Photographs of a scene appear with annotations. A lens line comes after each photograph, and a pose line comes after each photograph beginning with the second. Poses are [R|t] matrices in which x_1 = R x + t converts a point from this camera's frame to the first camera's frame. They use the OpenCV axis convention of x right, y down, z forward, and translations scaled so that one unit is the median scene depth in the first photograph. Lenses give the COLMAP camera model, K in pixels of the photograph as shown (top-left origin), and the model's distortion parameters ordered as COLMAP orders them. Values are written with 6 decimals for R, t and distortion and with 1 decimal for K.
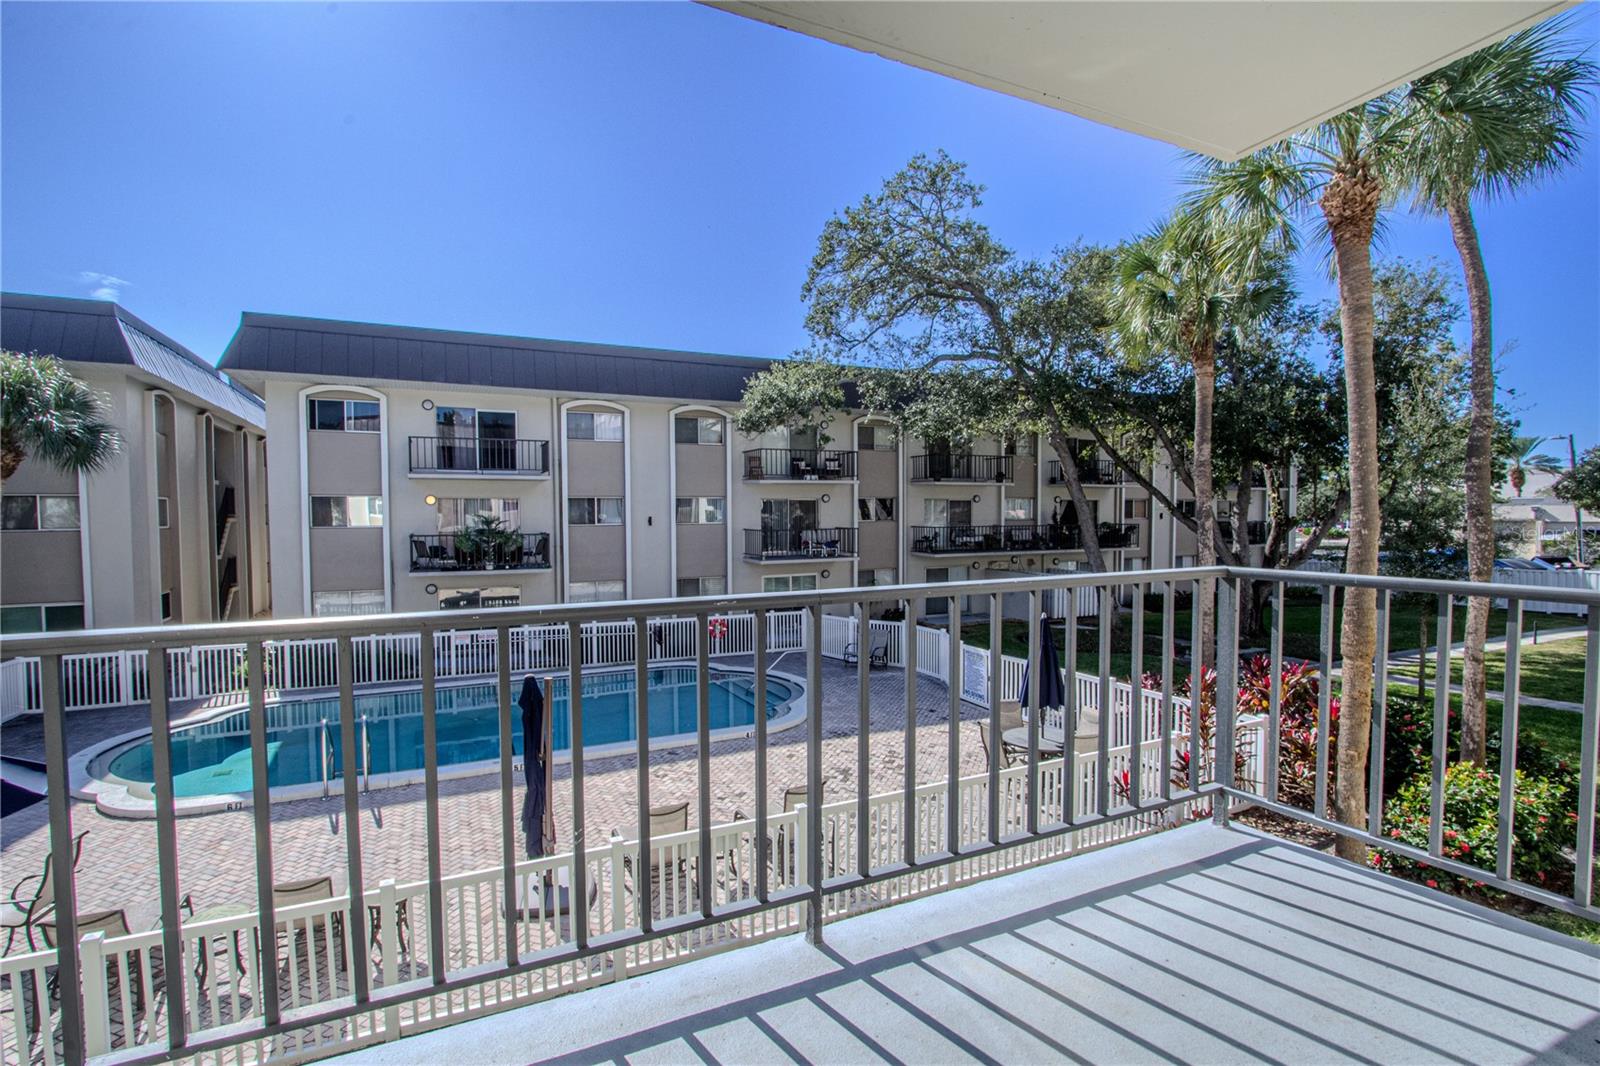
lens RADIAL K [[764.1, 0, 803.8], [0, 764.1, 531.1], [0, 0, 1]] dist [-0.013617, 0.000227]
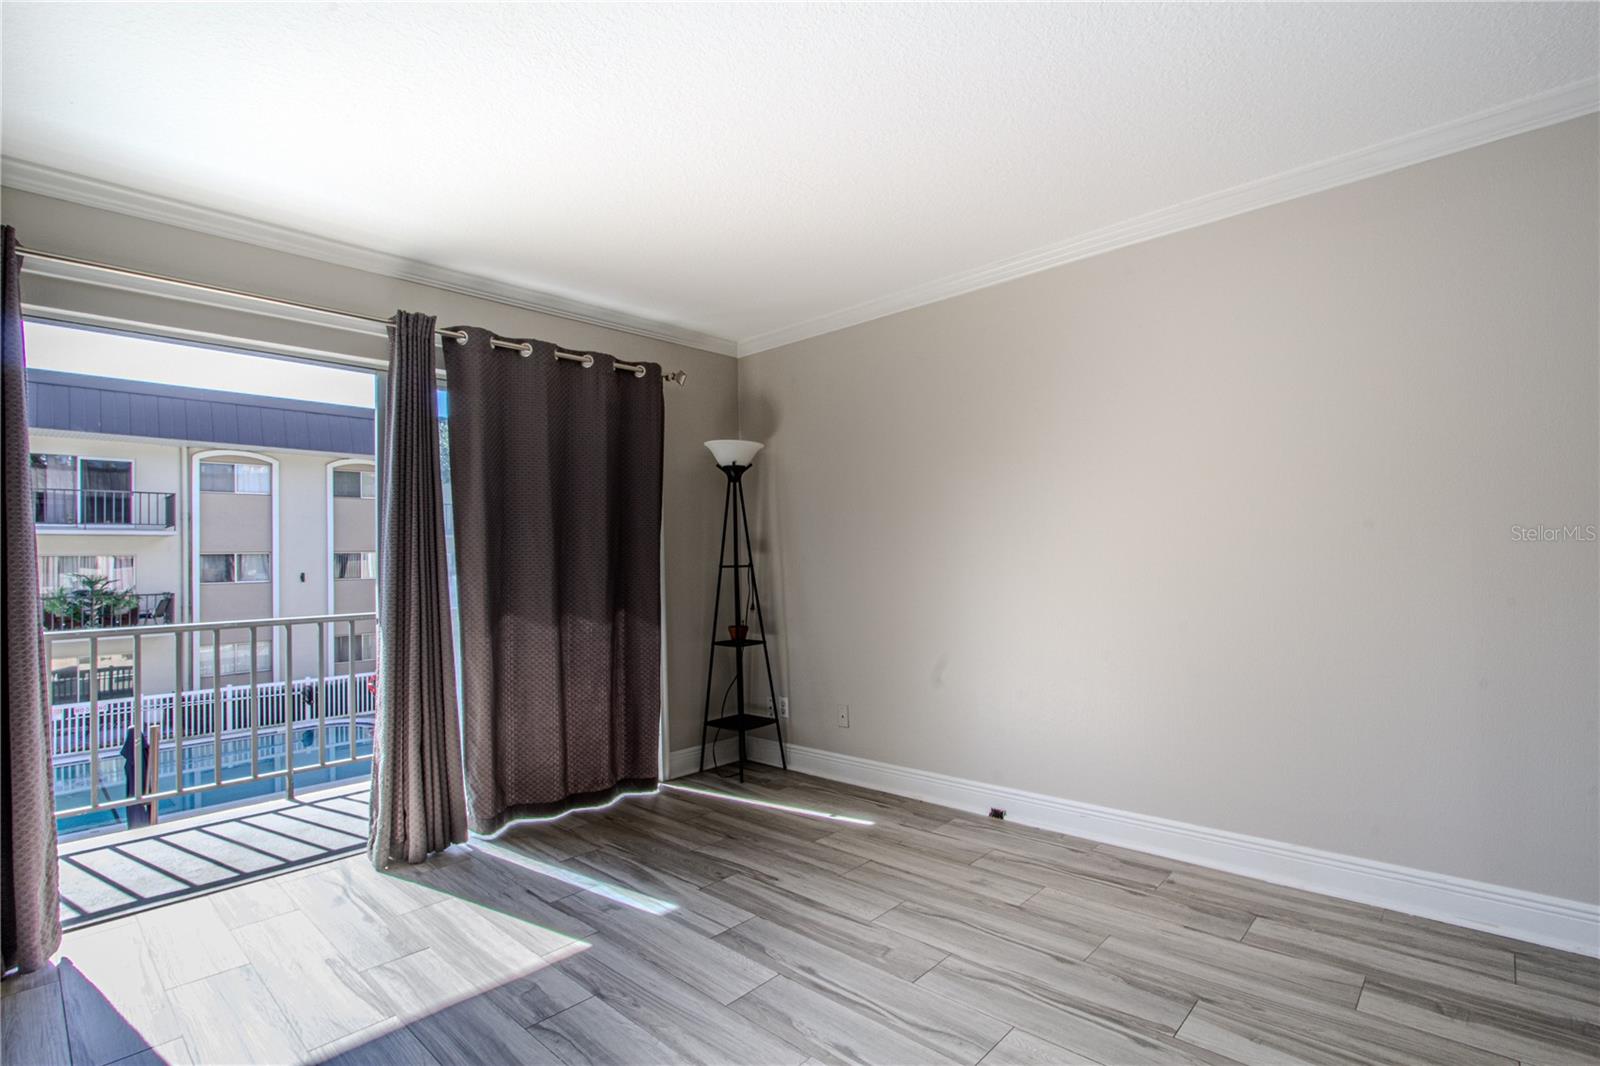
lens RADIAL K [[764.1, 0, 807.8], [0, 764.1, 534.0], [0, 0, 1]] dist [-0.013617, 0.000227]
pose [[0.934154, -0.001572, 0.356868, 0.053958], [0.023106, 0.998159, -0.056085, 0.000862], [-0.356123, 0.060637, 0.932470, -0.125968]]
